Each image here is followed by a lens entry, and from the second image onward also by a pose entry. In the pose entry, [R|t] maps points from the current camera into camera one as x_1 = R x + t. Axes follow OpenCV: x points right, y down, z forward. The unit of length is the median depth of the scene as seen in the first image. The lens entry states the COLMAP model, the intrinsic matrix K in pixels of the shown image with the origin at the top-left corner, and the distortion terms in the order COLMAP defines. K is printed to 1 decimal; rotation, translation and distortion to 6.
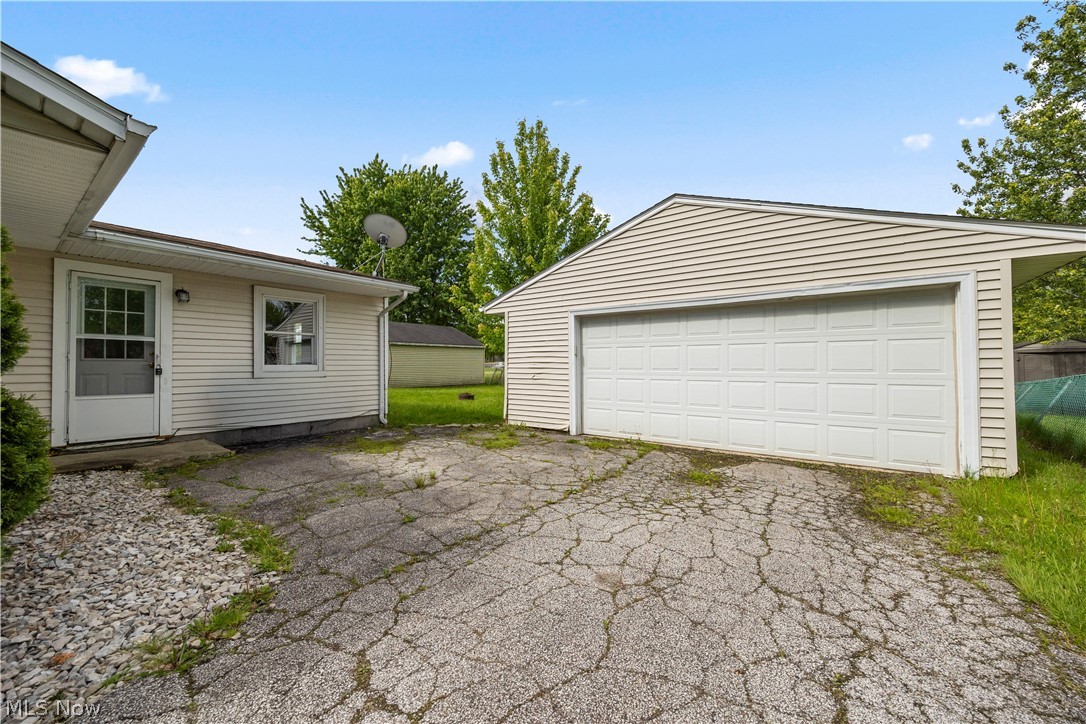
lens RADIAL K [[405.3, 0, 556.0], [0, 405.3, 363.4], [0, 0, 1]] dist [-0.000452, -0.000063]
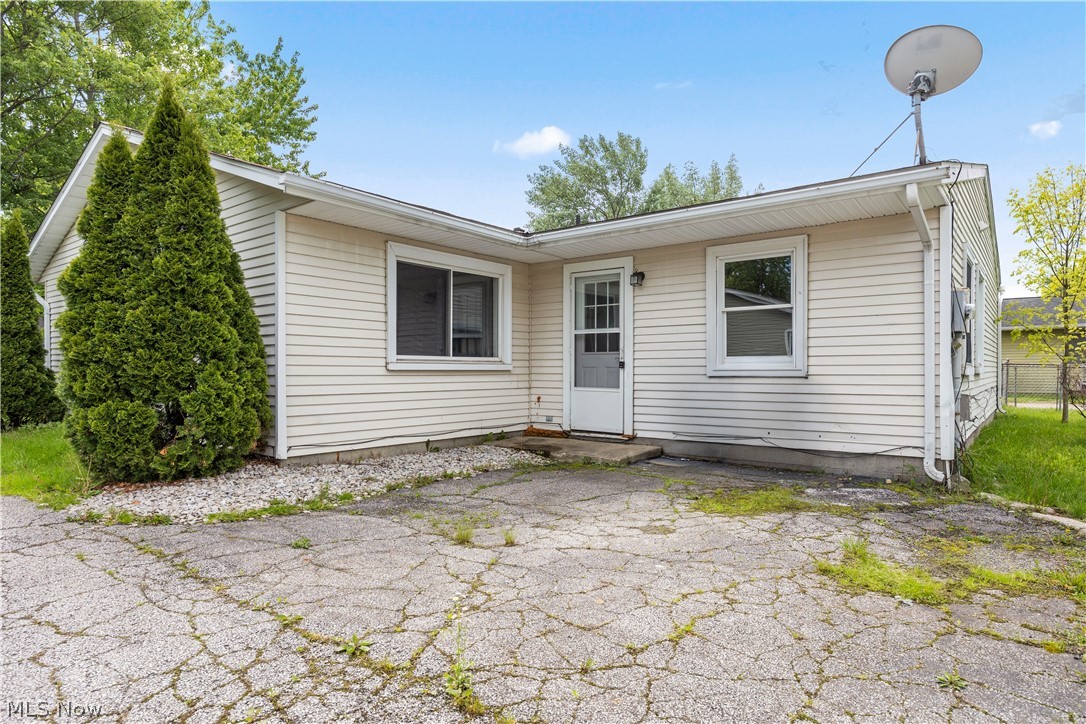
lens RADIAL K [[630.7, 0, 542.6], [0, 630.7, 371.5], [0, 0, 1]] dist [-0.018829, 0.001147]
pose [[-0.048044, 0.002941, -0.998841, 0.335762], [0.002908, 0.999992, 0.002804, 0.021810], [0.998841, -0.002770, -0.048052, 0.629377]]
